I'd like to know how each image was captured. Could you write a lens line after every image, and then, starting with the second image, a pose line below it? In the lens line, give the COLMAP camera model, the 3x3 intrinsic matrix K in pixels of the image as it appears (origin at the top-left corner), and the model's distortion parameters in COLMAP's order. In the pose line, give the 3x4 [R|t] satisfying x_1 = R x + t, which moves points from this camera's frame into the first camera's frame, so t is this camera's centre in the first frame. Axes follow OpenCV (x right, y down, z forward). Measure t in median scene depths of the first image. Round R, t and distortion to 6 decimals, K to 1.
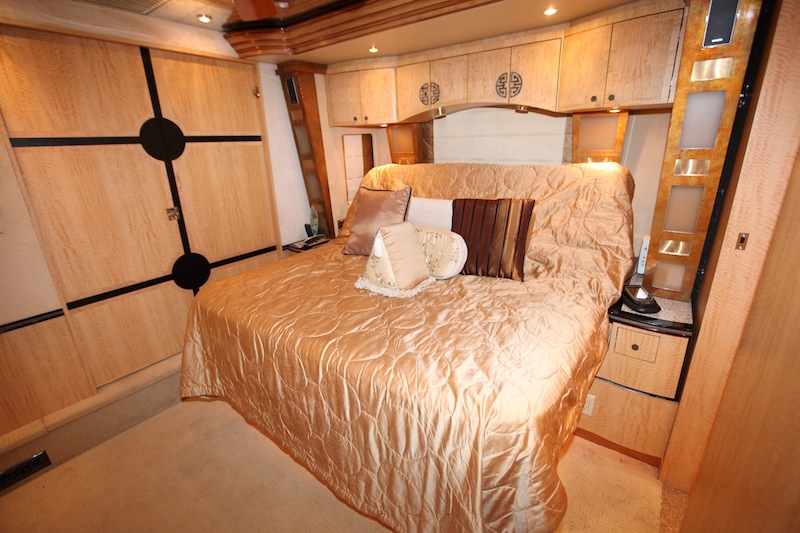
lens RADIAL K [[365.1, 0, 400.4], [0, 365.1, 264.6], [0, 0, 1]] dist [-0.039966, 0.012431]
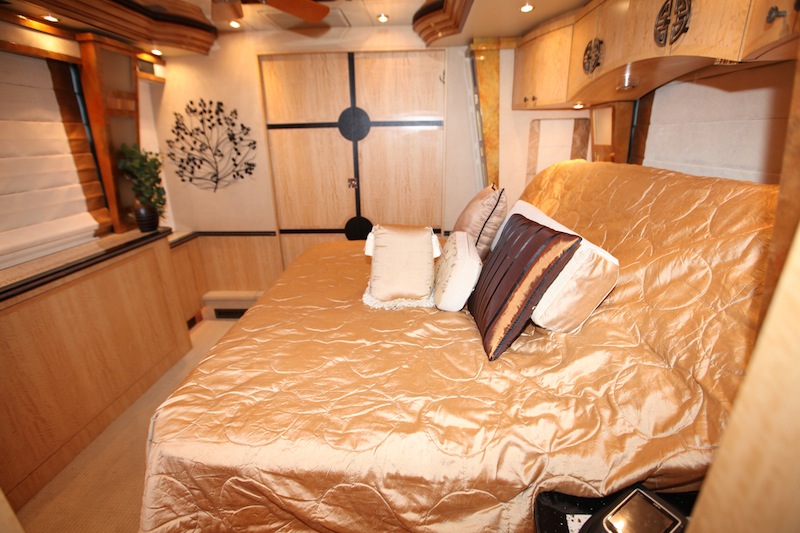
lens RADIAL K [[365.1, 0, 401.2], [0, 365.1, 263.8], [0, 0, 1]] dist [-0.039966, 0.012431]
pose [[0.554064, 0.296118, -0.778028, 0.635762], [-0.265018, 0.948715, 0.172352, -0.159973], [0.789163, 0.110698, 0.604125, 0.448907]]
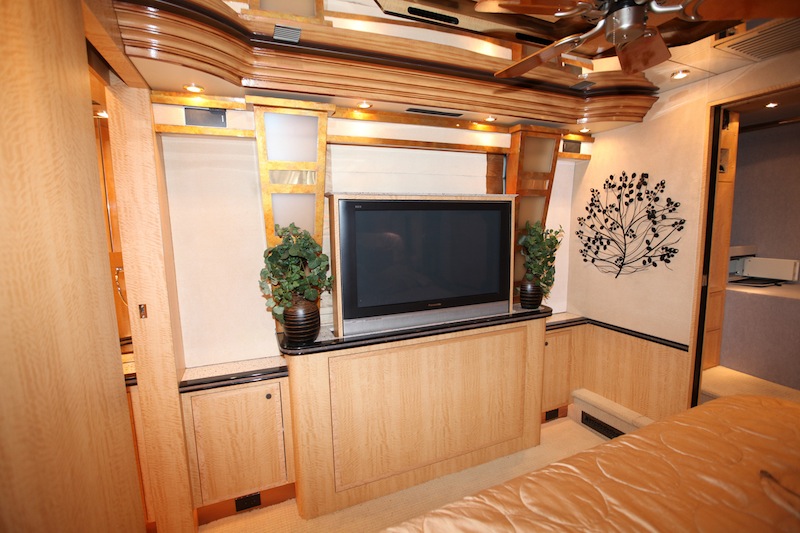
lens RADIAL K [[365.1, 0, 397.4], [0, 365.1, 266.3], [0, 0, 1]] dist [-0.039966, 0.012431]
pose [[-0.513523, 0.145994, -0.845565, 0.389039], [-0.234242, 0.924140, 0.301820, -0.214875], [0.825484, 0.353059, -0.440370, 0.619778]]
